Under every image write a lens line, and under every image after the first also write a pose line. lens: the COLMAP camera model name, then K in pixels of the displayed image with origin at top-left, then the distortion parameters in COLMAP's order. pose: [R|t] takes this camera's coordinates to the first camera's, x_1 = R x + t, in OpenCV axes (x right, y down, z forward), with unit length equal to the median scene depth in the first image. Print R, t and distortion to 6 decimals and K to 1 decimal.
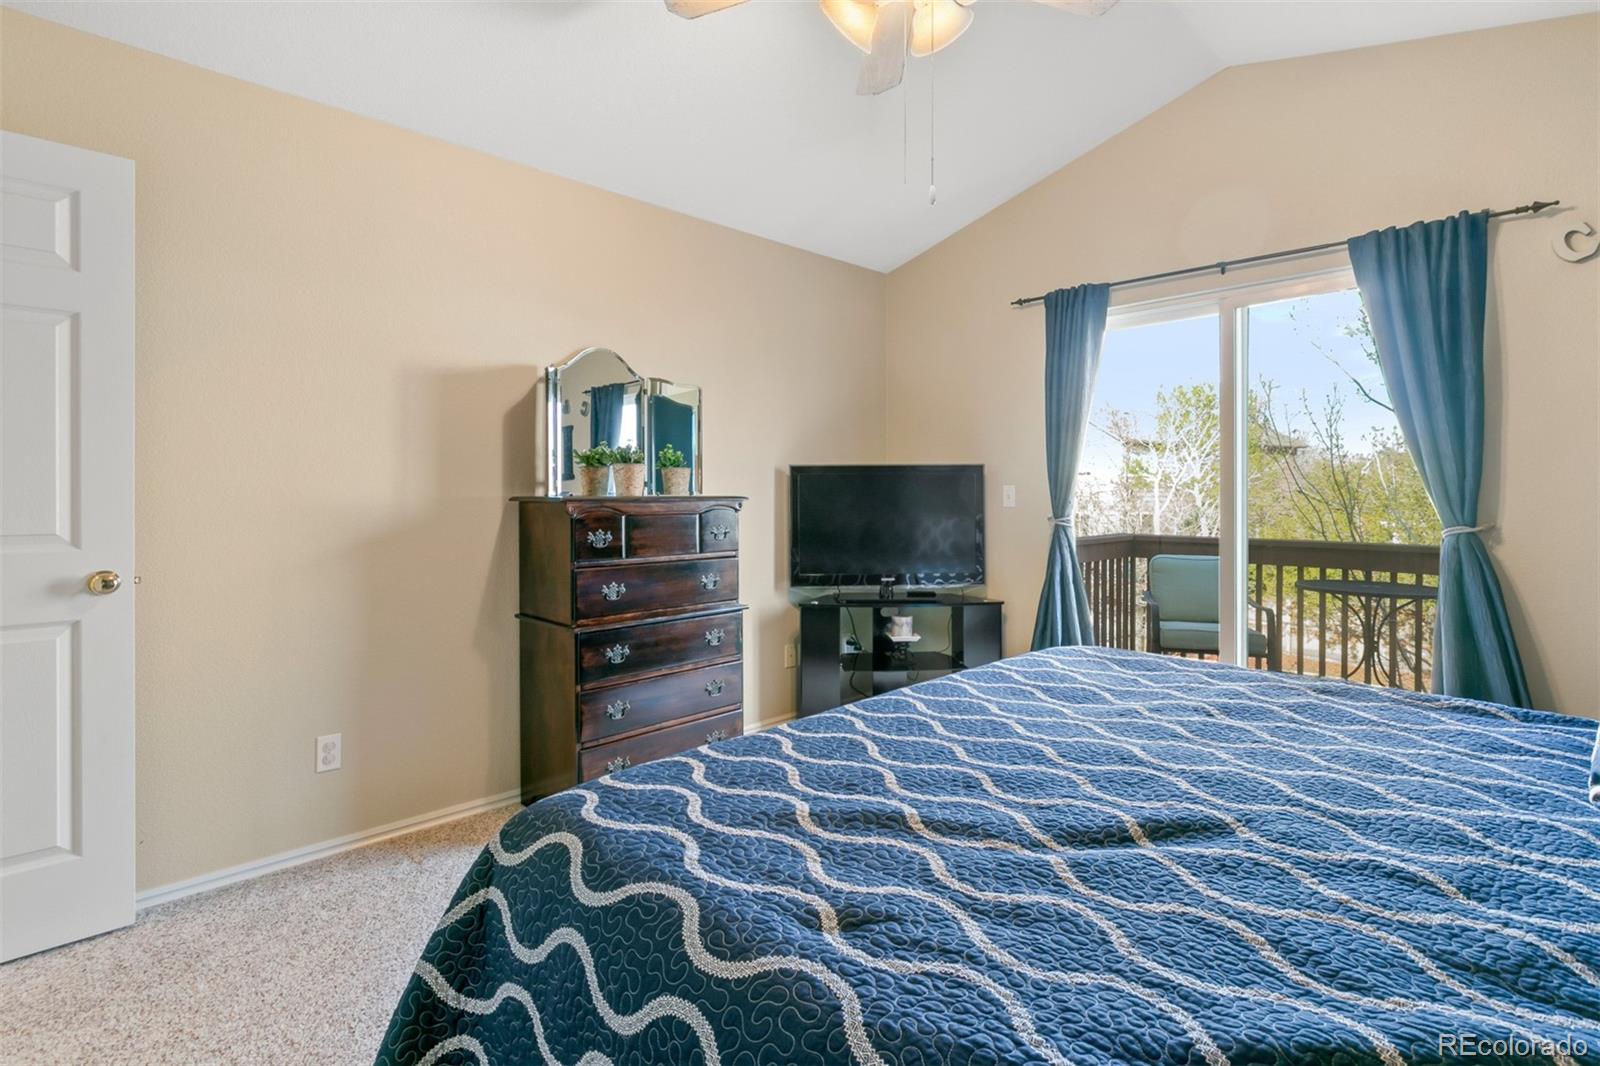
lens RADIAL K [[750.6, 0, 792.3], [0, 750.6, 504.1], [0, 0, 1]] dist [-0.001265, -0.001097]
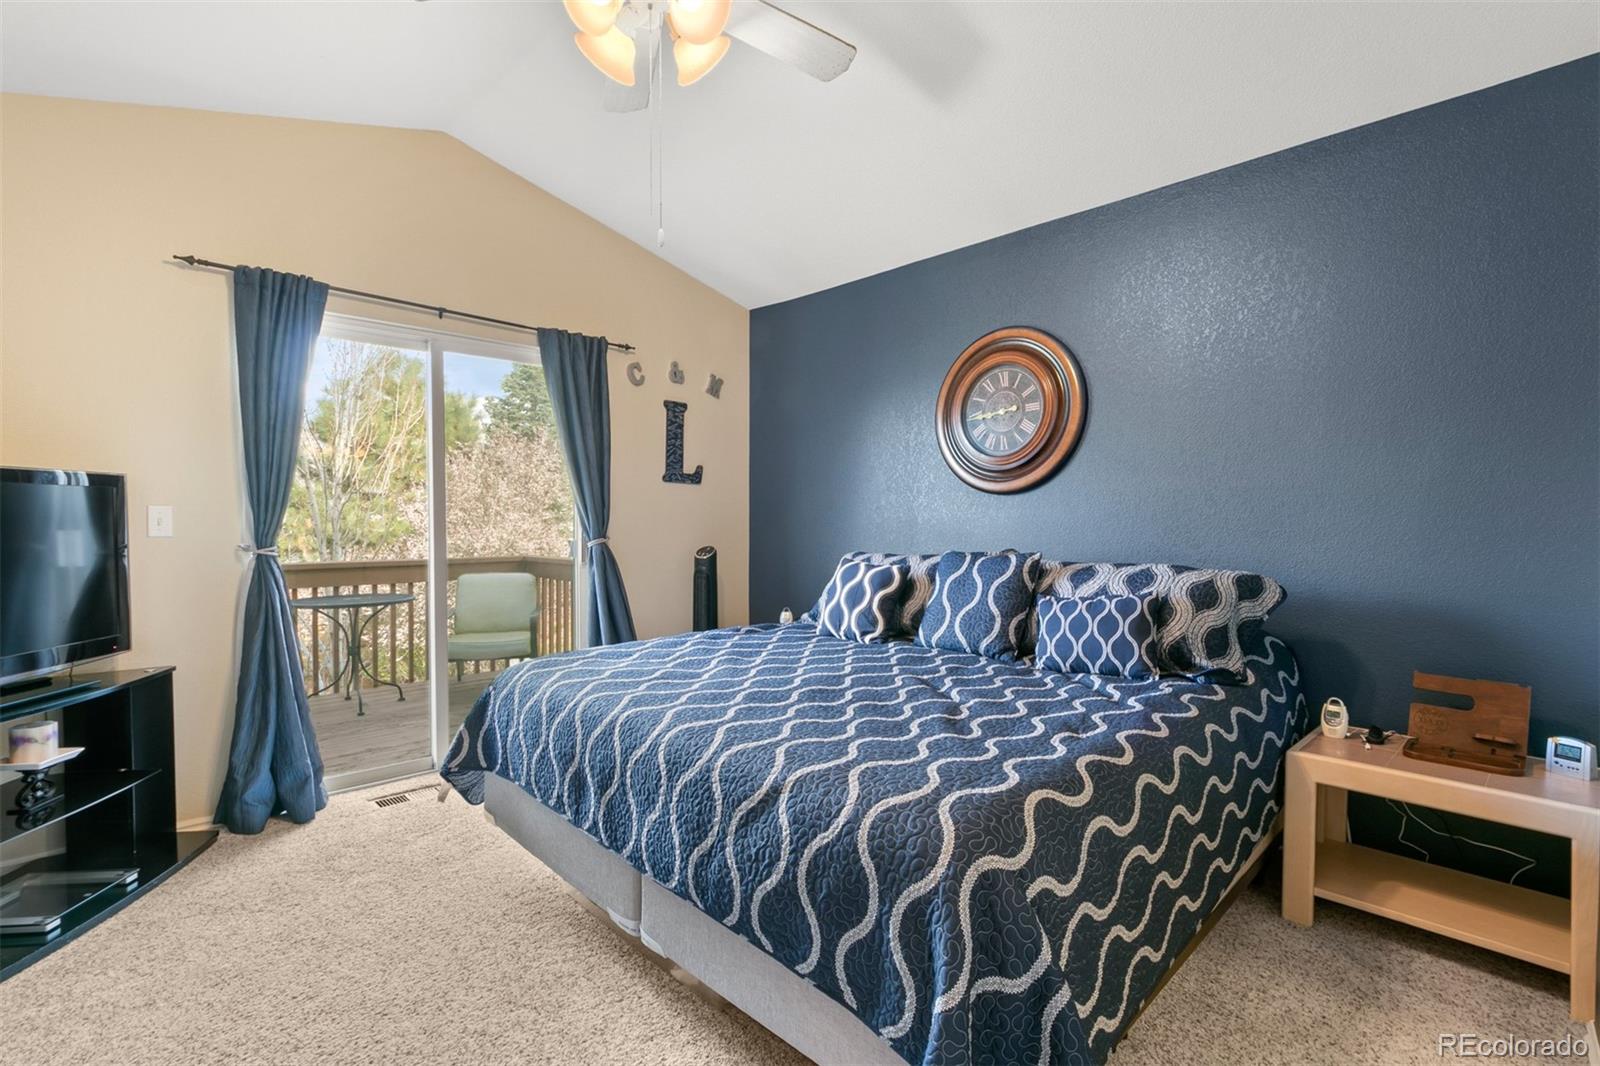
lens RADIAL K [[728.2, 0, 800.0], [0, 728.2, 533.0], [0, 0, 1]] dist [-0.001581, -0.000397]
pose [[0.021748, -0.019217, 0.999579, -0.435404], [0.008428, 0.999783, 0.019038, -0.008168], [-0.999728, 0.008011, 0.021905, 0.408316]]
